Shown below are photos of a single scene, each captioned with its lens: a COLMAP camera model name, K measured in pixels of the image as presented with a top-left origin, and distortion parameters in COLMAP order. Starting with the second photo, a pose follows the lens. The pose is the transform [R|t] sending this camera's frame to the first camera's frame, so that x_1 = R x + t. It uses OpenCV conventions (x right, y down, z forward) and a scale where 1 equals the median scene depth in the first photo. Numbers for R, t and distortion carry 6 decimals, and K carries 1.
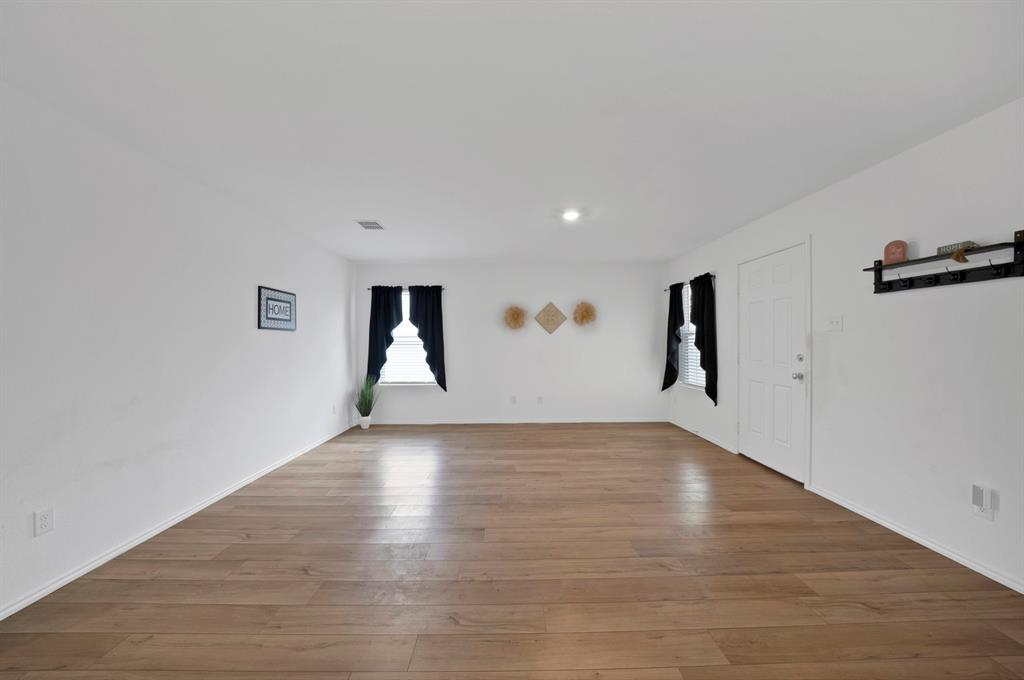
lens RADIAL K [[379.7, 0, 500.6], [0, 379.7, 341.0], [0, 0, 1]] dist [-0.021122, 0.000101]
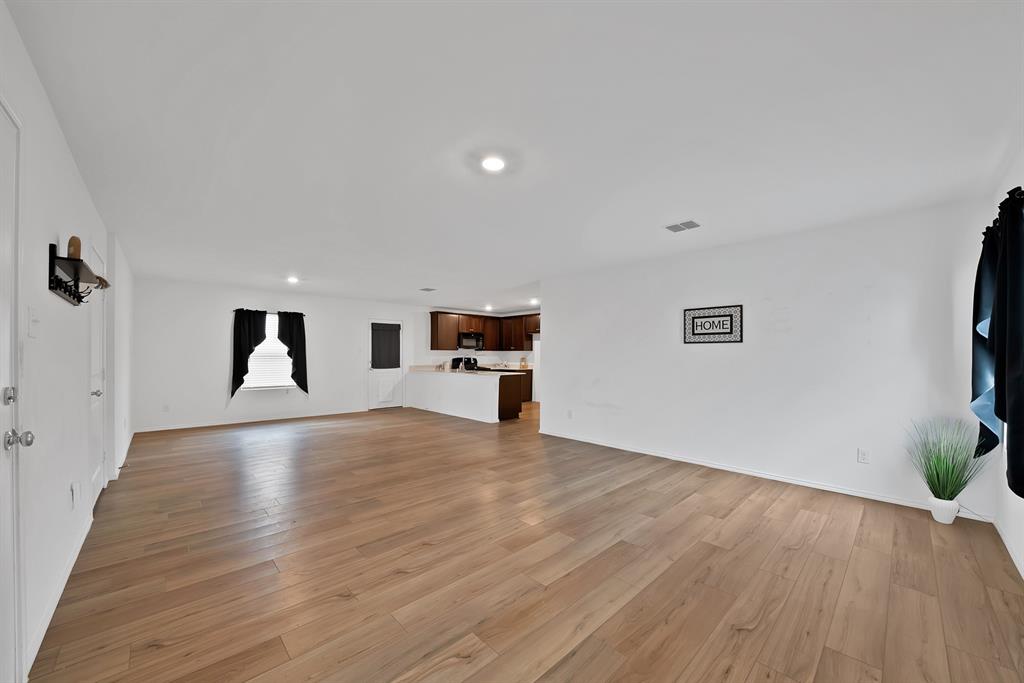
lens RADIAL K [[396.2, 0, 549.4], [0, 396.2, 352.5], [0, 0, 1]] dist [-0.024751, -0.000041]
pose [[-0.678964, -0.002045, -0.734169, 0.477557], [0.003303, 0.999977, -0.005840, 0.002423], [0.734164, -0.006390, -0.678942, 1.174032]]
